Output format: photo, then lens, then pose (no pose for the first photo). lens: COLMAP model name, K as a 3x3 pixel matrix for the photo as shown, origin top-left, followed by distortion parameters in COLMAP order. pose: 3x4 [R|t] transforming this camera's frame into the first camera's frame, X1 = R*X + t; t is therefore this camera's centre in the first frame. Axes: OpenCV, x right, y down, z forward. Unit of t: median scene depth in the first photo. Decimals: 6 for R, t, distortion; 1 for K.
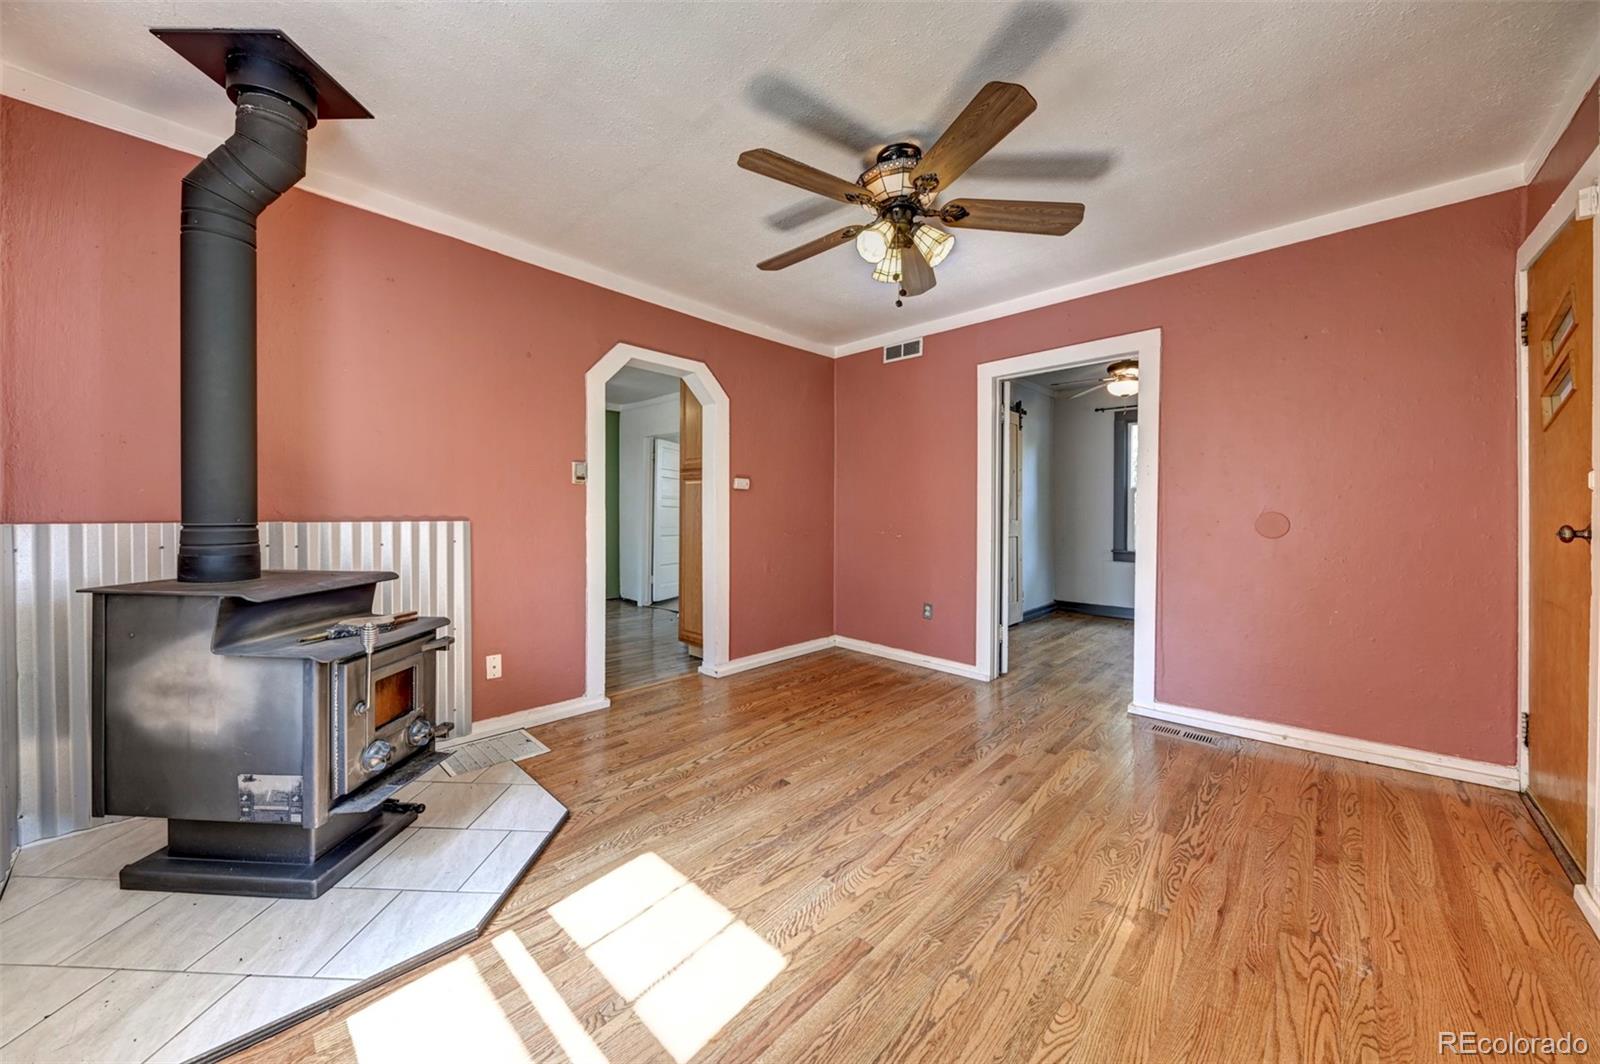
lens RADIAL K [[600.3, 0, 777.1], [0, 600.3, 515.1], [0, 0, 1]] dist [0.011240, -0.000064]
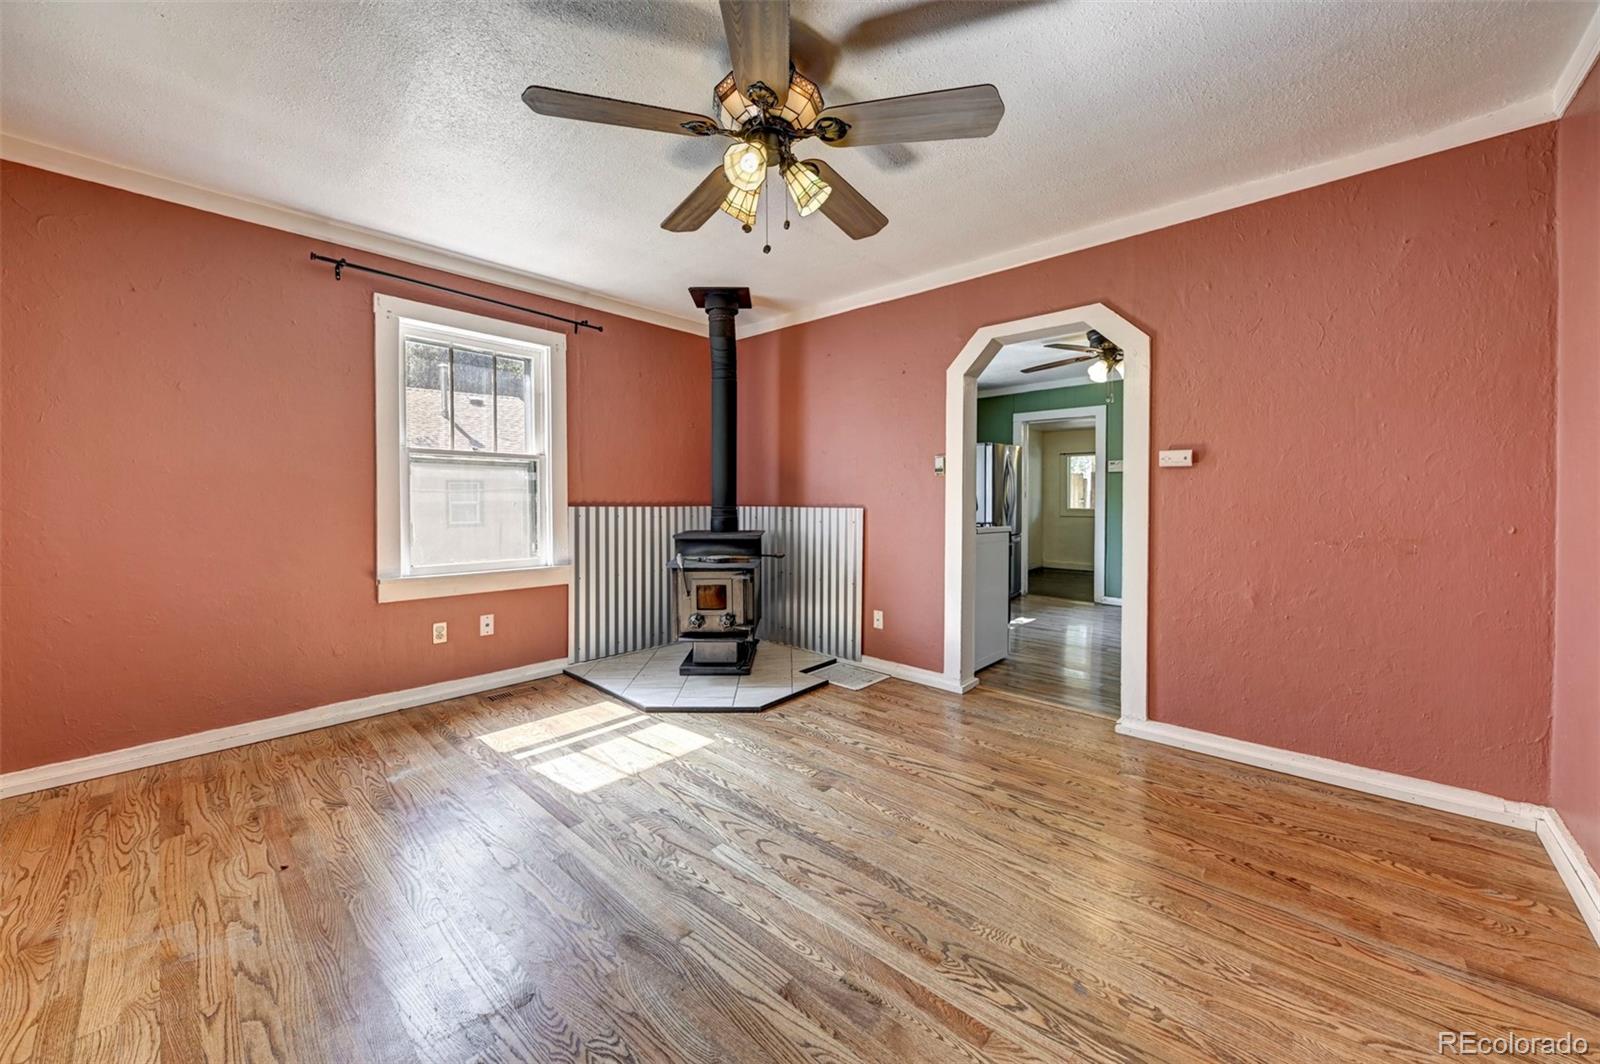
lens RADIAL K [[586.1, 0, 808.8], [0, 586.1, 507.8], [0, 0, 1]] dist [0.006239, -0.000290]
pose [[0.006411, 0.007698, -0.999950, 0.936780], [-0.007921, 0.999939, 0.007647, -0.000557], [0.999948, 0.007872, 0.006472, 0.978197]]
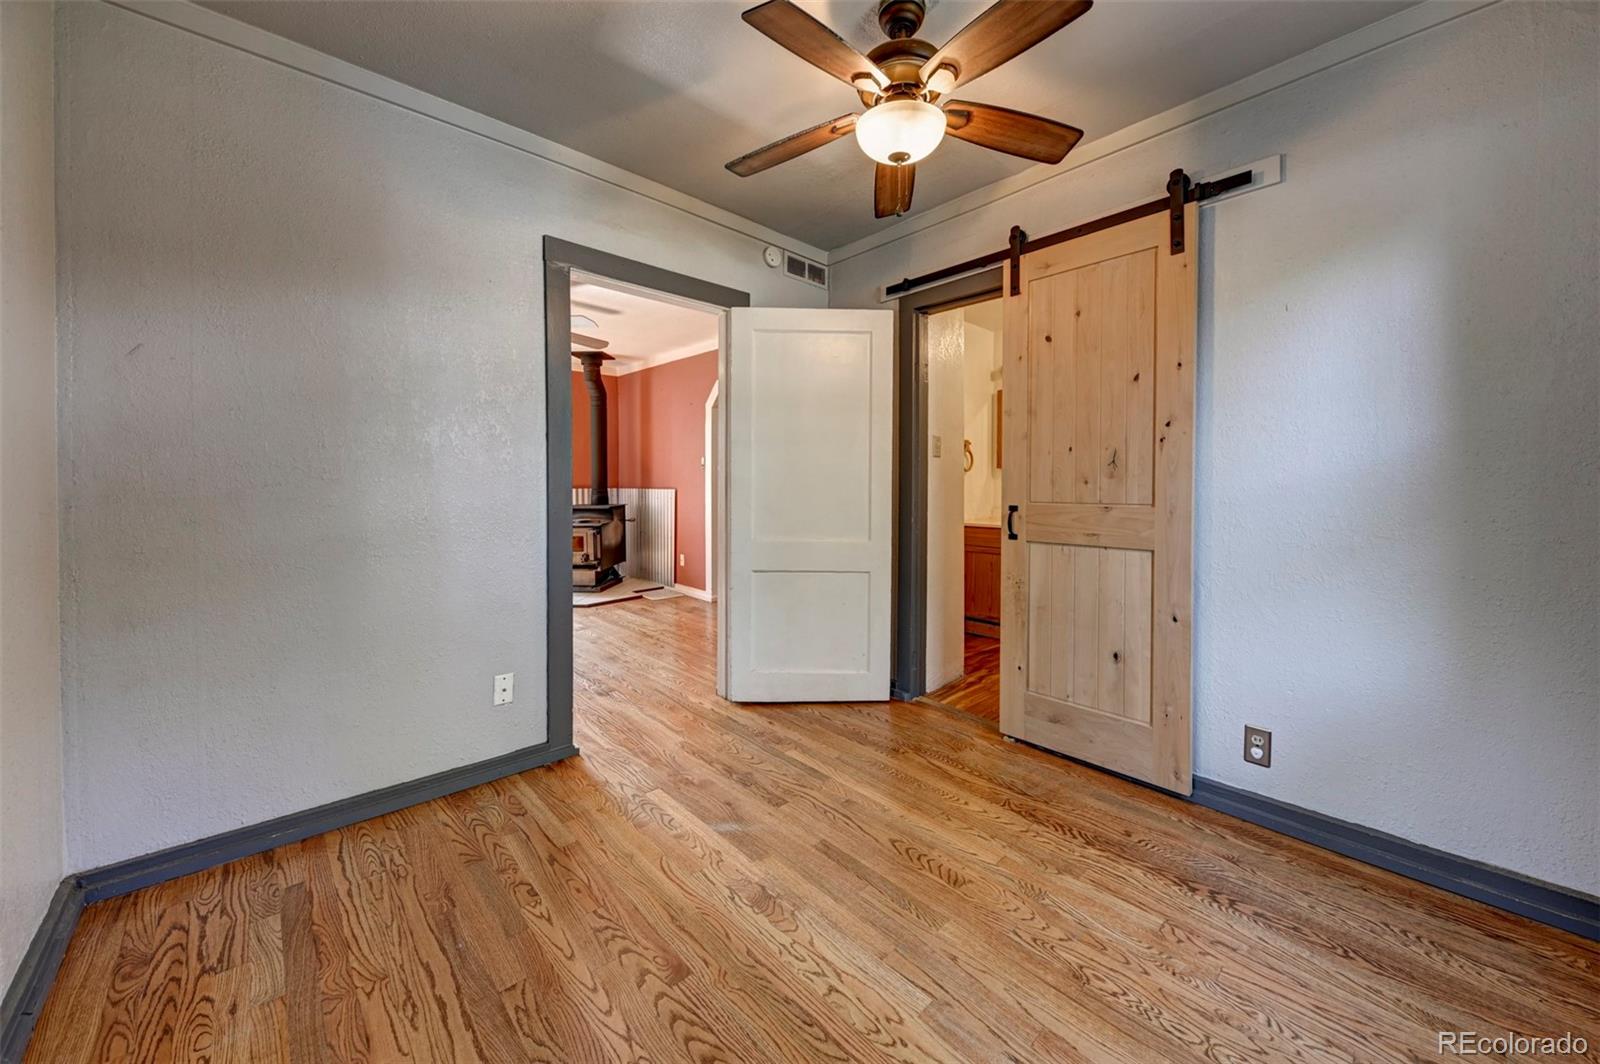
lens RADIAL K [[597.4, 0, 792.2], [0, 597.4, 490.7], [0, 0, 1]] dist [0.000199, -0.000361]
pose [[-0.104413, 0.008597, -0.994497, 1.772289], [-0.006553, 0.999935, 0.009332, -0.008778], [0.994512, 0.007492, -0.104350, 1.848837]]
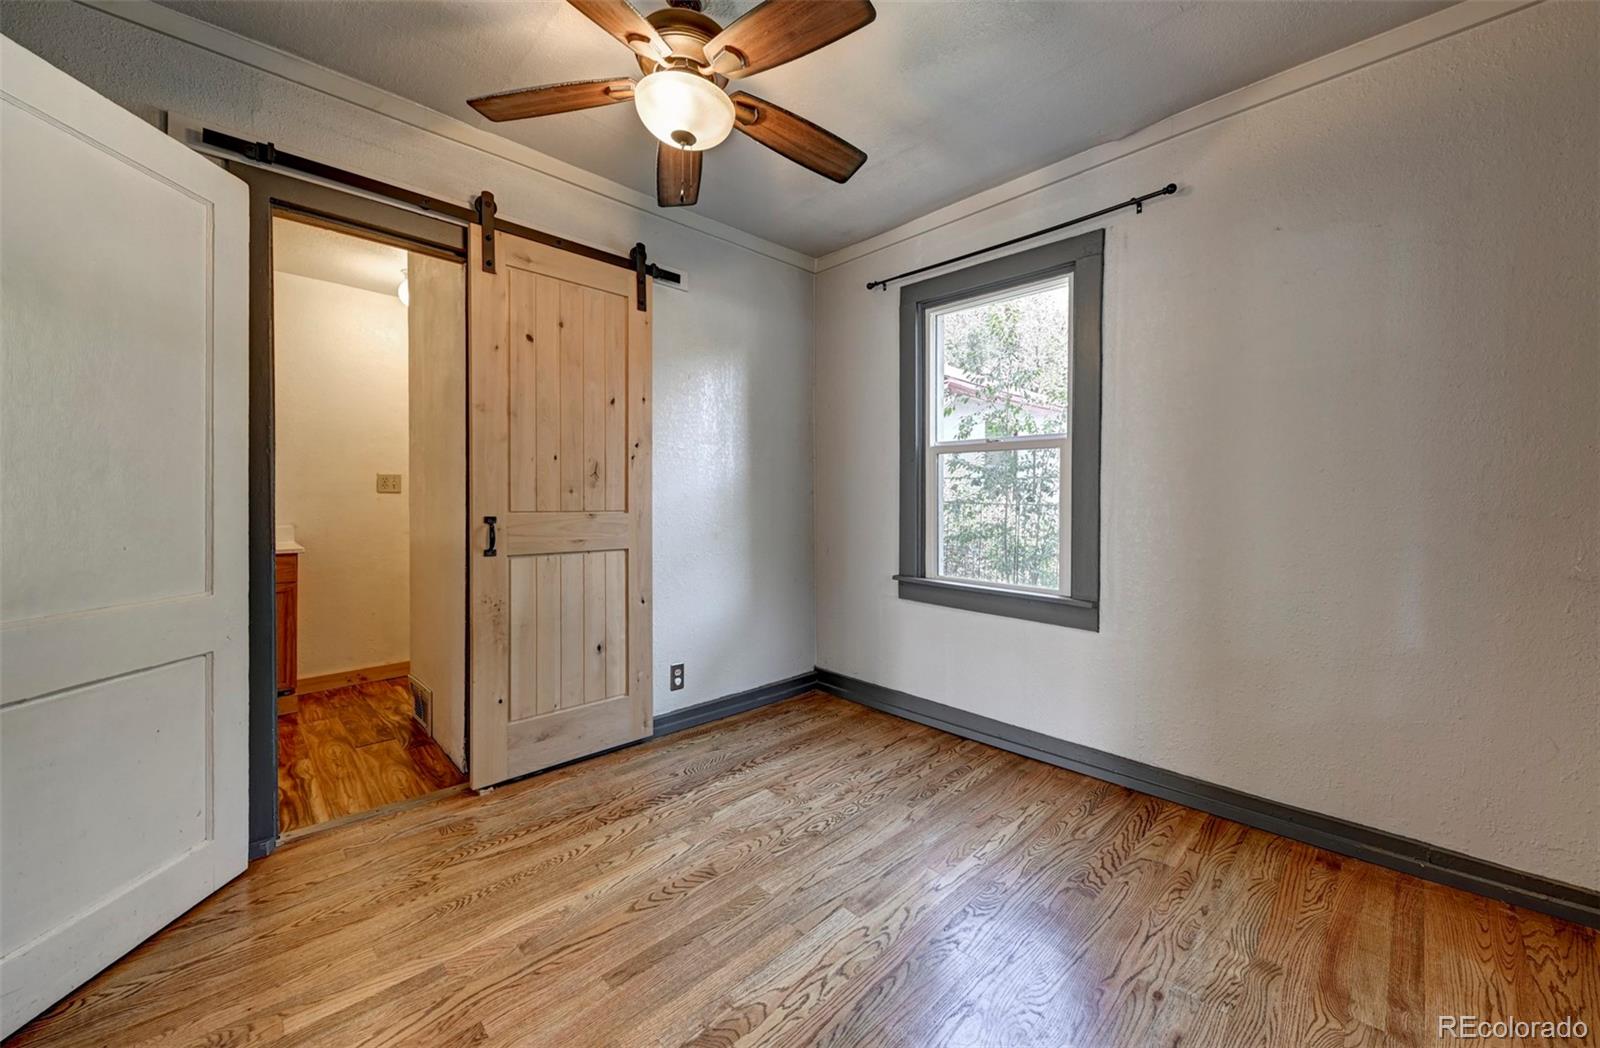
lens RADIAL K [[587.4, 0, 821.5], [0, 587.4, 502.0], [0, 0, 1]] dist [0.000411, -0.000157]
pose [[0.999132, 0.005953, -0.041237, 1.231943], [-0.006005, 0.999981, -0.001130, 0.000212], [0.041230, 0.001377, 0.999149, 1.265685]]
